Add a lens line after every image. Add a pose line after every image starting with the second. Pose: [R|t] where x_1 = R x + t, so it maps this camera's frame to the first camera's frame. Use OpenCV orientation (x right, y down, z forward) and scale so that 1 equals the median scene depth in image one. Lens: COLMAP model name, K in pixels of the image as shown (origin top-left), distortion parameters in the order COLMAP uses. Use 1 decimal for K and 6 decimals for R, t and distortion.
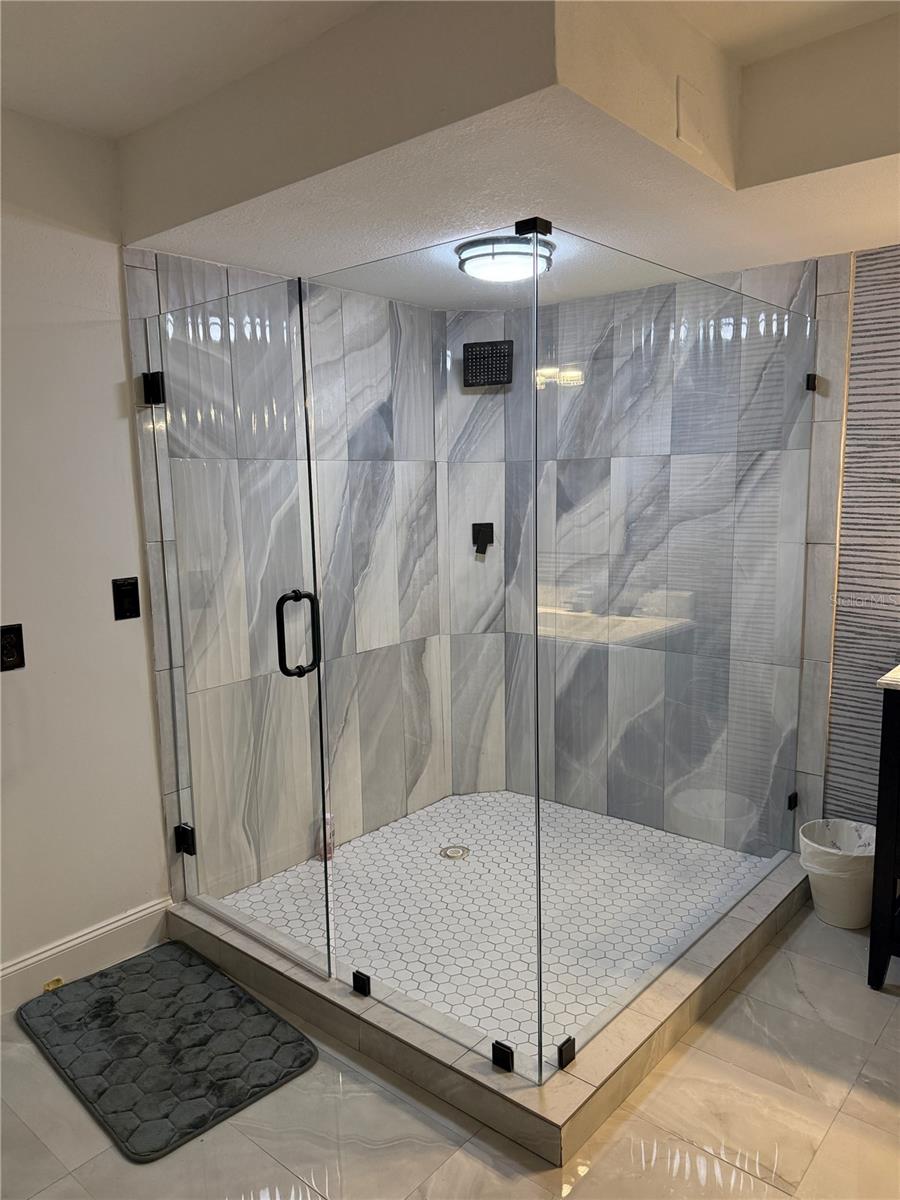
lens RADIAL K [[839.8, 0, 459.9], [0, 839.8, 593.7], [0, 0, 1]] dist [0.075467, -0.088457]
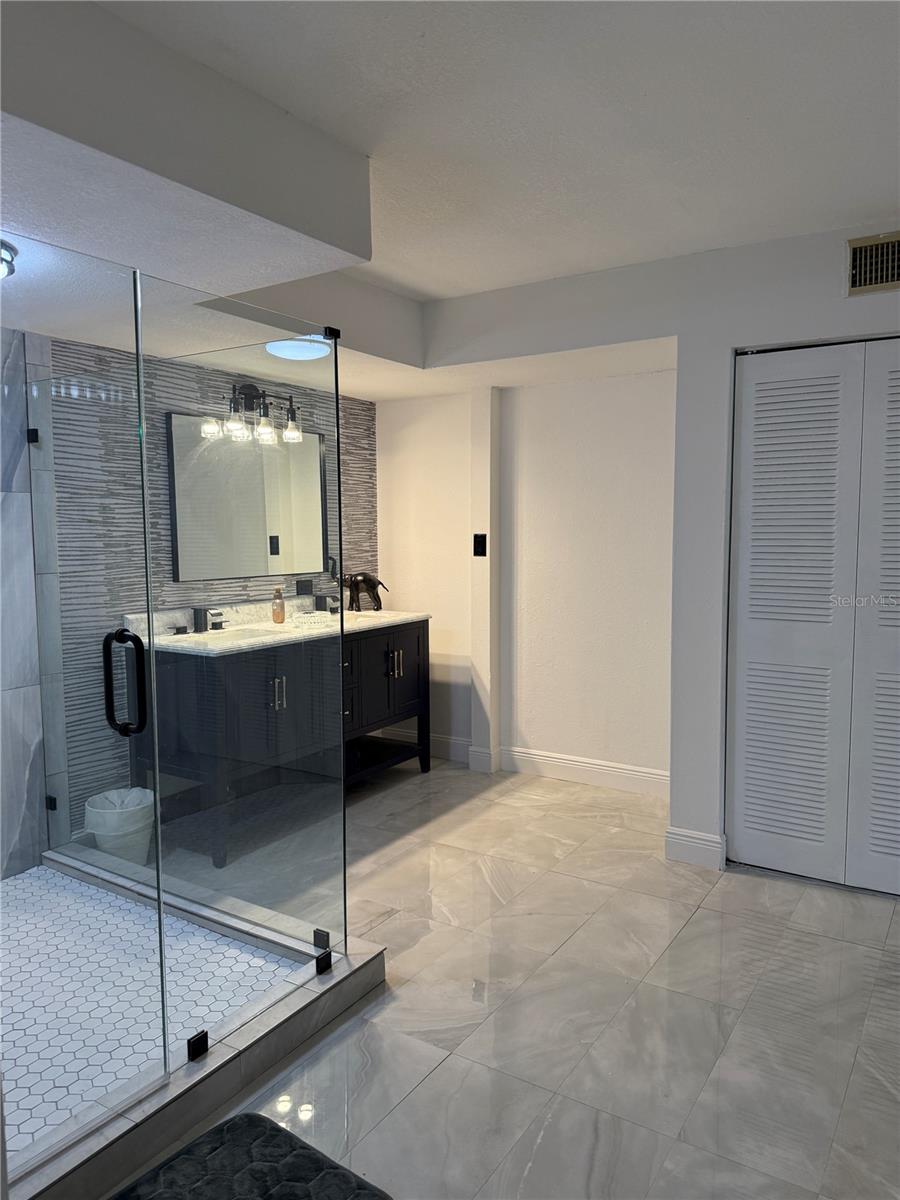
lens RADIAL K [[839.8, 0, 444.3], [0, 839.8, 591.5], [0, 0, 1]] dist [0.075467, -0.088457]
pose [[-0.120028, -0.062750, 0.990785, -0.817329], [0.136900, 0.987420, 0.079122, -0.053337], [-0.983286, 0.145136, -0.109928, 0.604309]]
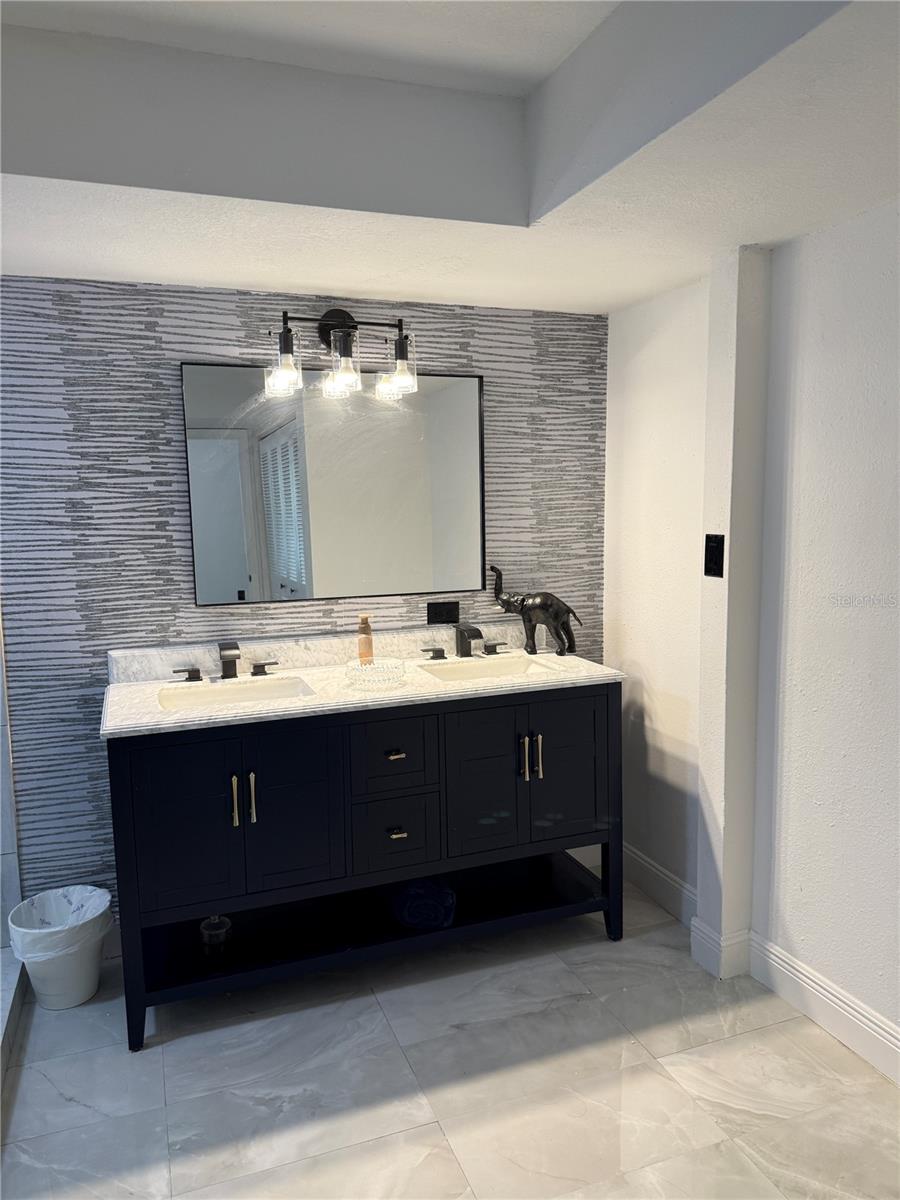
lens RADIAL K [[839.8, 0, 445.8], [0, 839.8, 600.8], [0, 0, 1]] dist [0.075467, -0.088457]
pose [[0.504073, -0.095908, 0.858320, -0.092503], [0.127154, 0.991226, 0.036084, -0.023411], [-0.854250, 0.090950, 0.511845, 0.134486]]
